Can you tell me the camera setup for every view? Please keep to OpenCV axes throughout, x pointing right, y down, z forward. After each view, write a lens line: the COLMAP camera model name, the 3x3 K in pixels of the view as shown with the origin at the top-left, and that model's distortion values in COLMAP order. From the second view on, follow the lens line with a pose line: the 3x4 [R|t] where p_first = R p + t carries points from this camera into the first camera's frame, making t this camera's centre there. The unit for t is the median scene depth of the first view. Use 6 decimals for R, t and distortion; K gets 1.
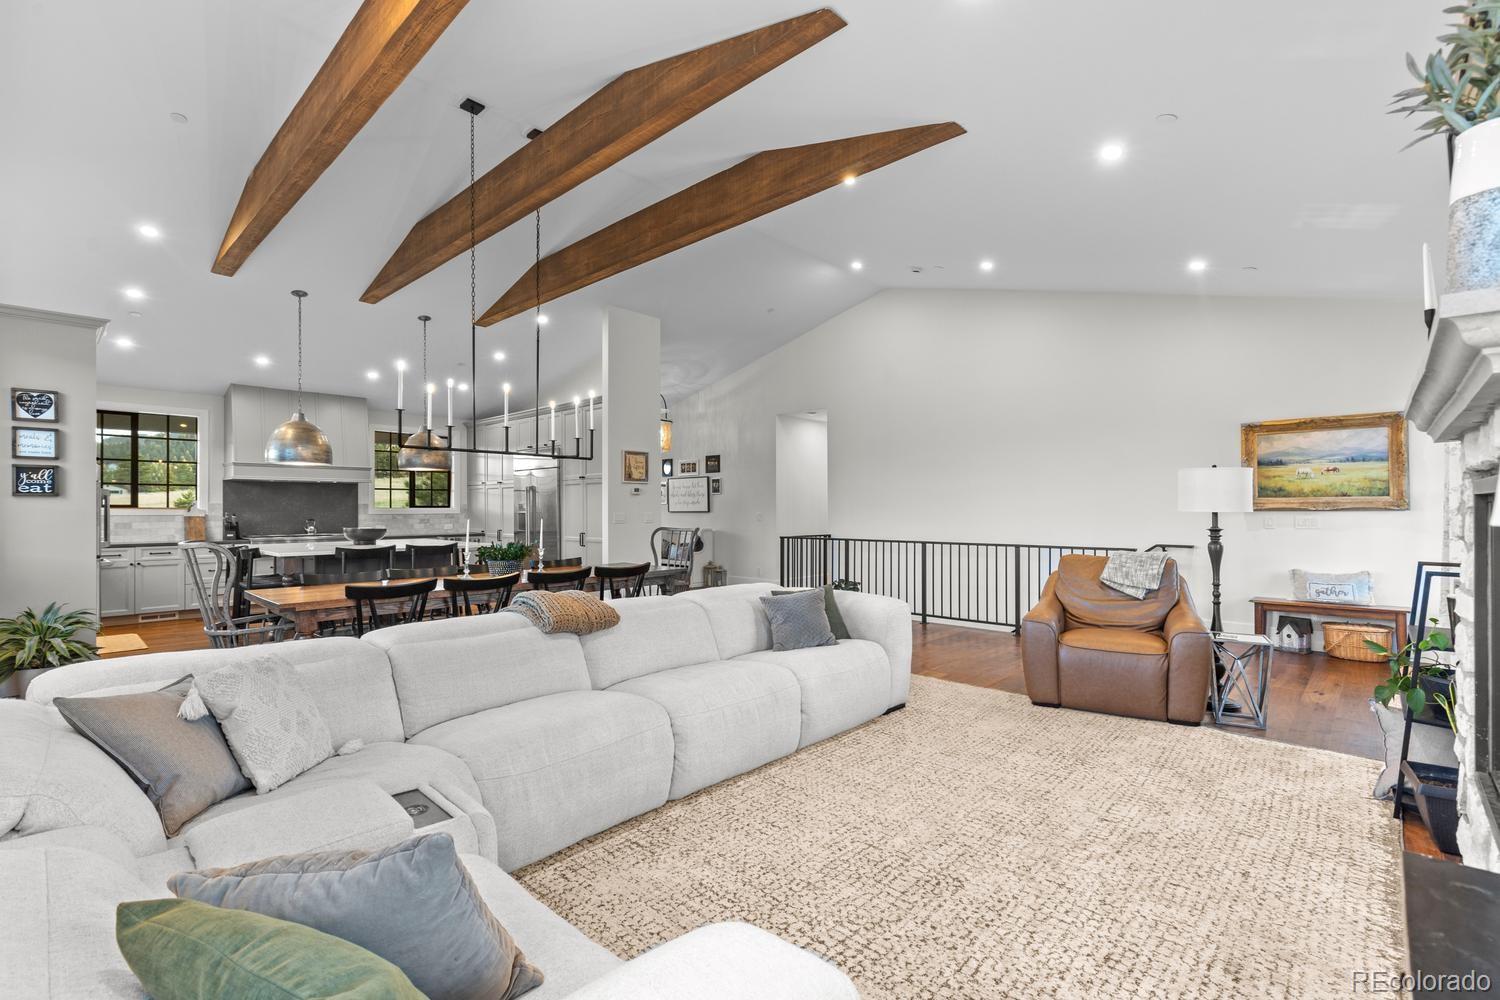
lens RADIAL K [[674.5, 0, 761.7], [0, 674.5, 508.2], [0, 0, 1]] dist [0.006687, -0.001476]
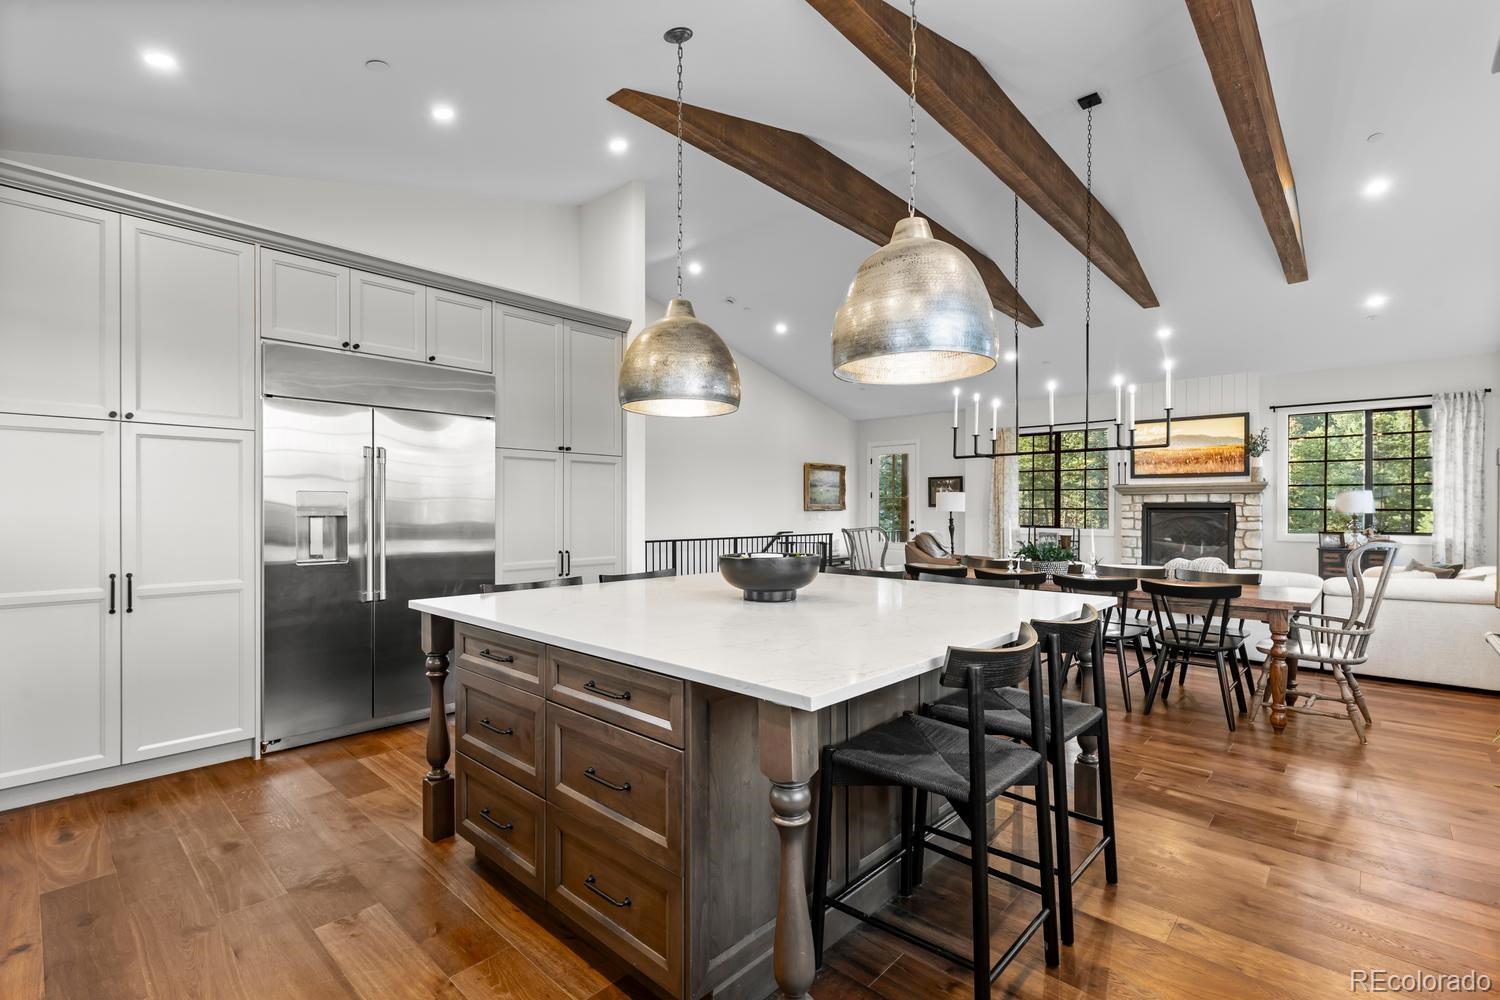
lens RADIAL K [[674.5, 0, 776.7], [0, 674.5, 516.2], [0, 0, 1]] dist [0.006687, -0.001476]
pose [[-0.016260, -0.007226, 0.999842, -0.868611], [-0.003959, 0.999967, 0.007162, 0.004004], [-0.999860, -0.003841, -0.016289, 0.901946]]
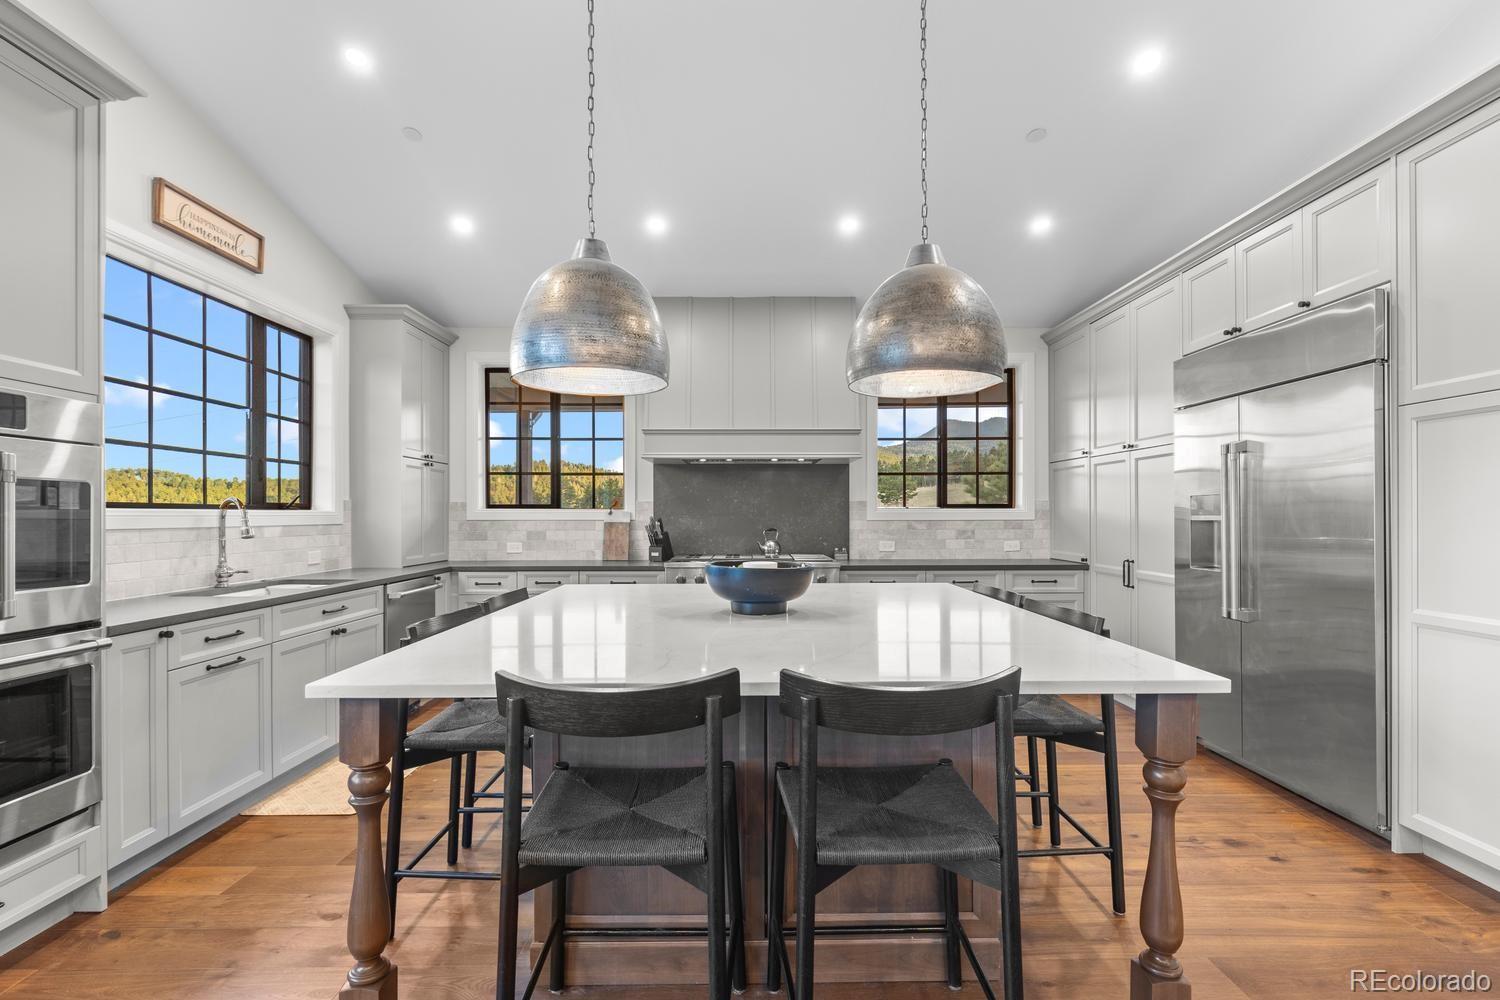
lens RADIAL K [[674.5, 0, 751.4], [0, 674.5, 513.2], [0, 0, 1]] dist [0.006687, -0.001476]
pose [[0.683515, -0.000073, -0.729936, -0.306869], [0.002172, 0.999996, 0.001934, 0.002529], [0.729933, -0.002907, 0.683513, 0.689292]]
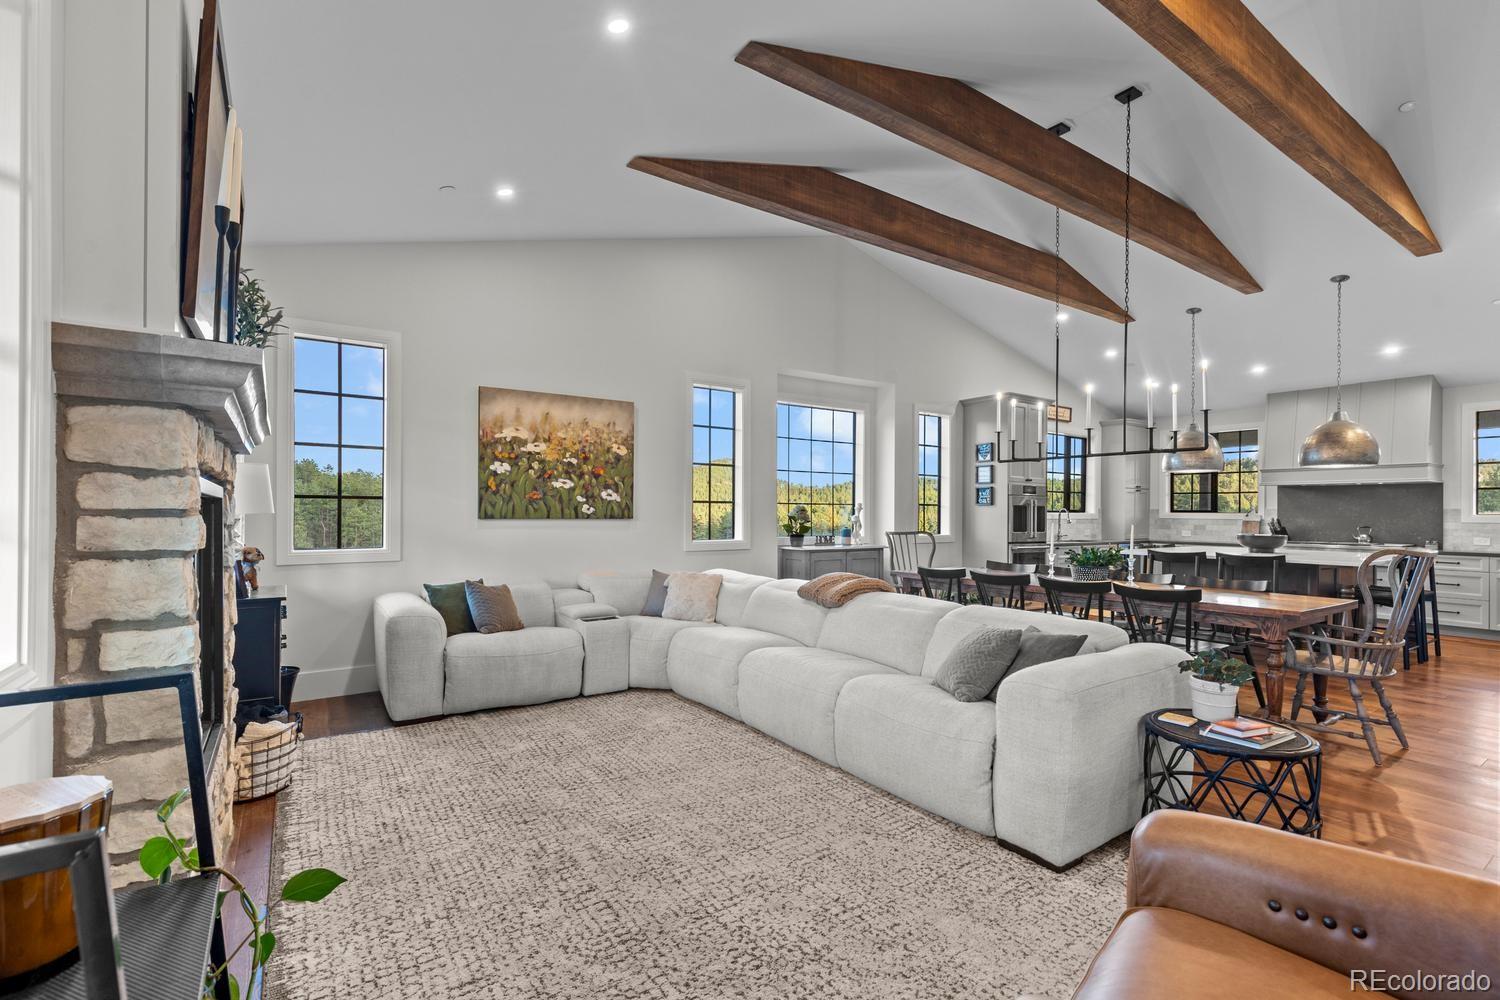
lens RADIAL K [[674.5, 0, 741.4], [0, 674.5, 512.9], [0, 0, 1]] dist [0.006687, -0.001476]
pose [[-0.233393, 0.002172, -0.972380, 0.435253], [-0.005776, 0.999977, 0.003620, -0.000308], [0.972365, 0.006461, -0.233375, 0.471731]]
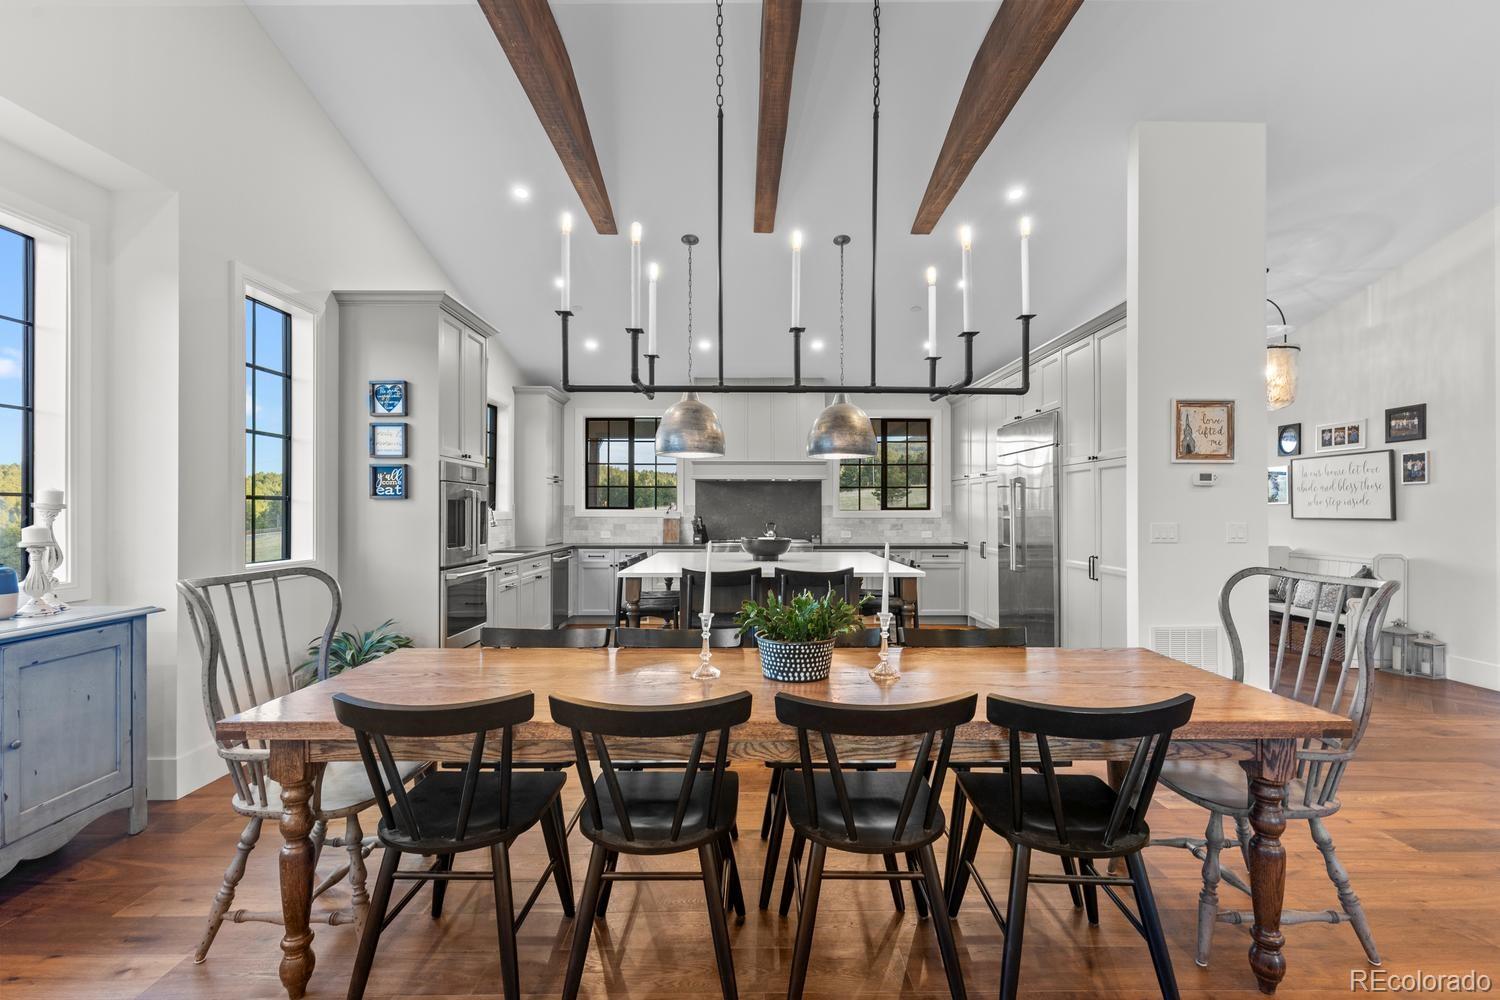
lens RADIAL K [[674.5, 0, 748.4], [0, 674.5, 503.8], [0, 0, 1]] dist [0.006687, -0.001476]
pose [[0.681238, -0.003393, -0.732054, -0.052247], [-0.001377, 0.999982, -0.005916, -0.004010], [0.732060, 0.005039, 0.681221, 0.434585]]
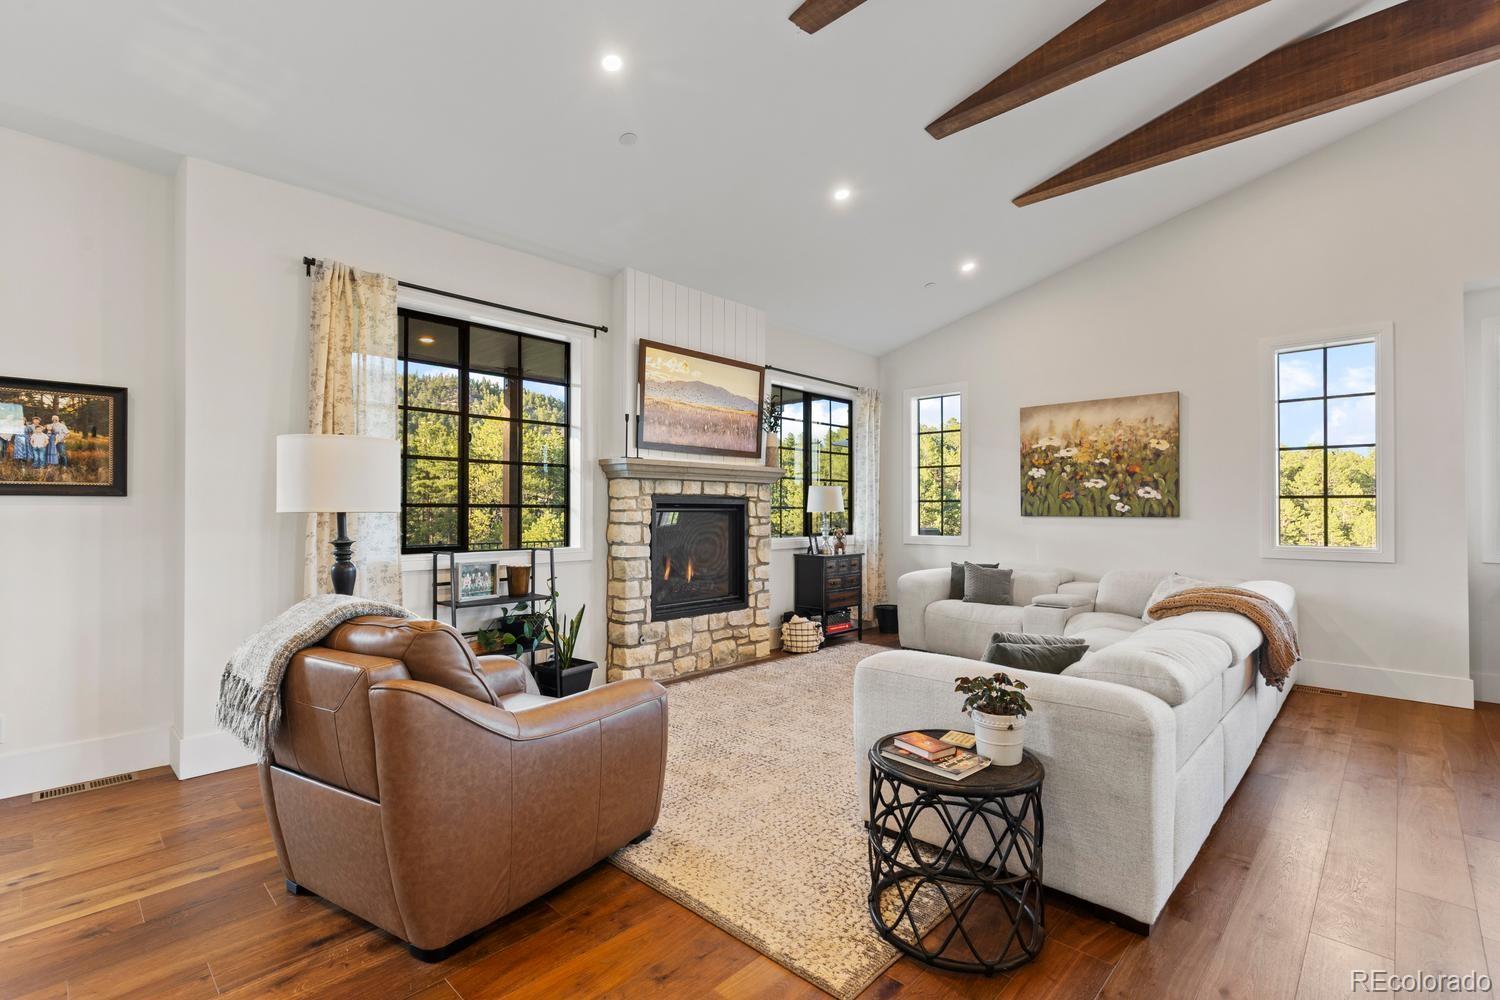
lens RADIAL K [[674.5, 0, 755.7], [0, 674.5, 506.1], [0, 0, 1]] dist [0.006687, -0.001476]
pose [[-0.999723, 0.002214, 0.023419, 0.158980], [0.002105, 0.999987, -0.004677, 0.000603], [-0.023429, -0.004627, -0.999715, 0.876819]]
